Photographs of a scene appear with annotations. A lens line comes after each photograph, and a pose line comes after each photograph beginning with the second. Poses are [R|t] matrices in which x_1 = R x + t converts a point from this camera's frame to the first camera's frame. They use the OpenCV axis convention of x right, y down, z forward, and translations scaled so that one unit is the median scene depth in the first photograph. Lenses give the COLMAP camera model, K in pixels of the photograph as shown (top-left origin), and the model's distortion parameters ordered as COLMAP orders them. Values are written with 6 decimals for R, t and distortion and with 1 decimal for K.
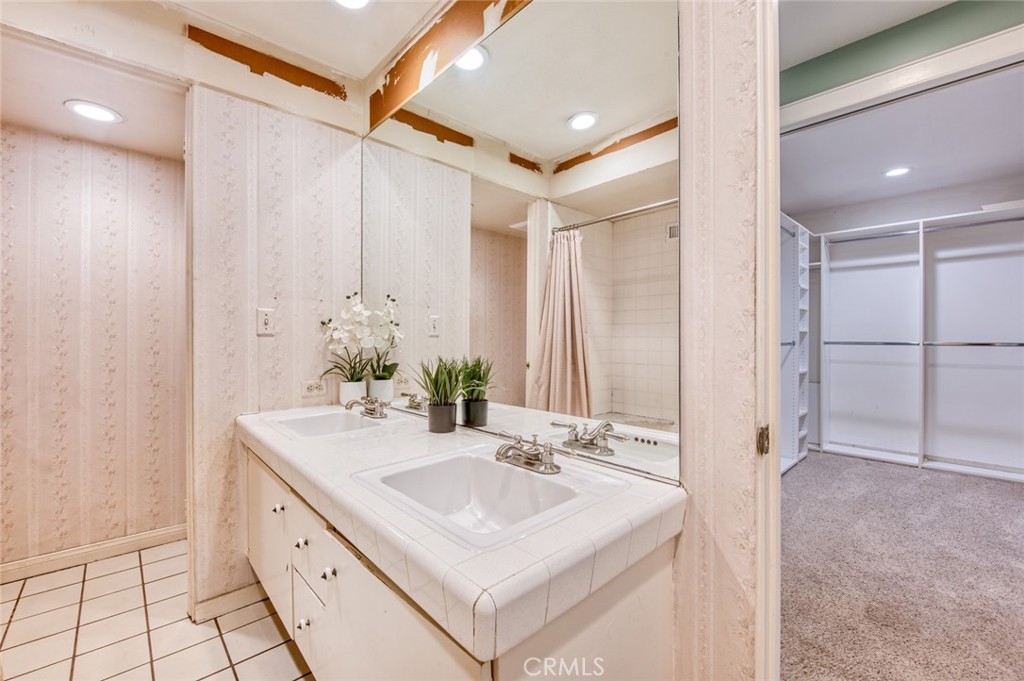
lens RADIAL K [[417.6, 0, 510.5], [0, 417.6, 335.1], [0, 0, 1]] dist [-0.000913, -0.000002]
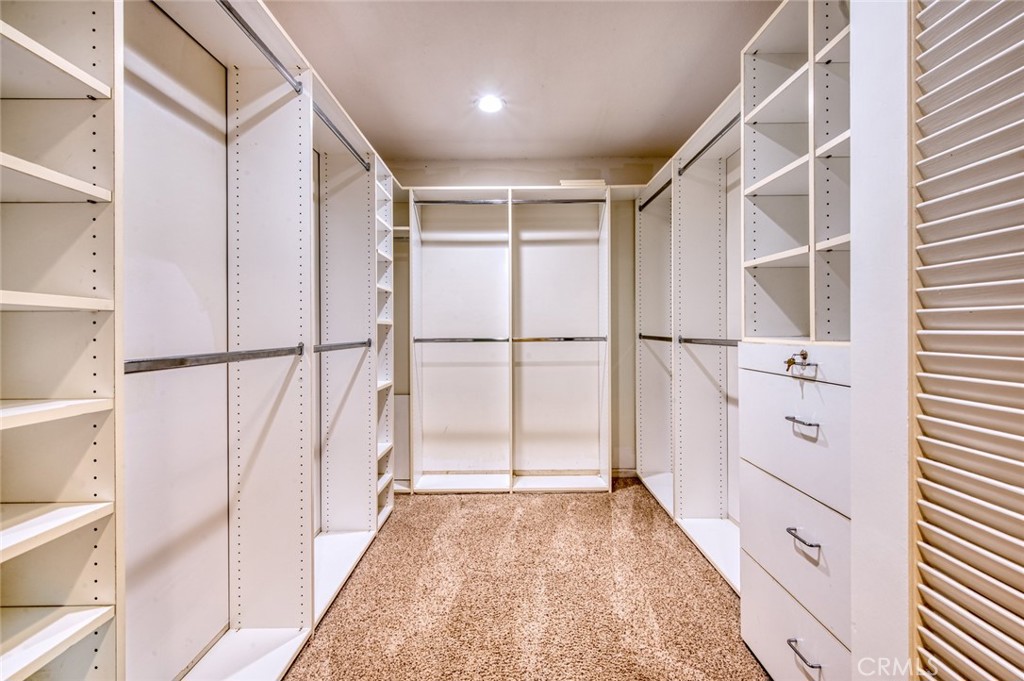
lens RADIAL K [[436.6, 0, 511.3], [0, 436.6, 332.8], [0, 0, 1]] dist [0.000824, -0.000002]
pose [[0.678693, -0.009378, 0.734362, 0.323335], [0.006255, 0.999956, 0.006988, 0.001083], [-0.734395, -0.000149, 0.678722, 0.379160]]
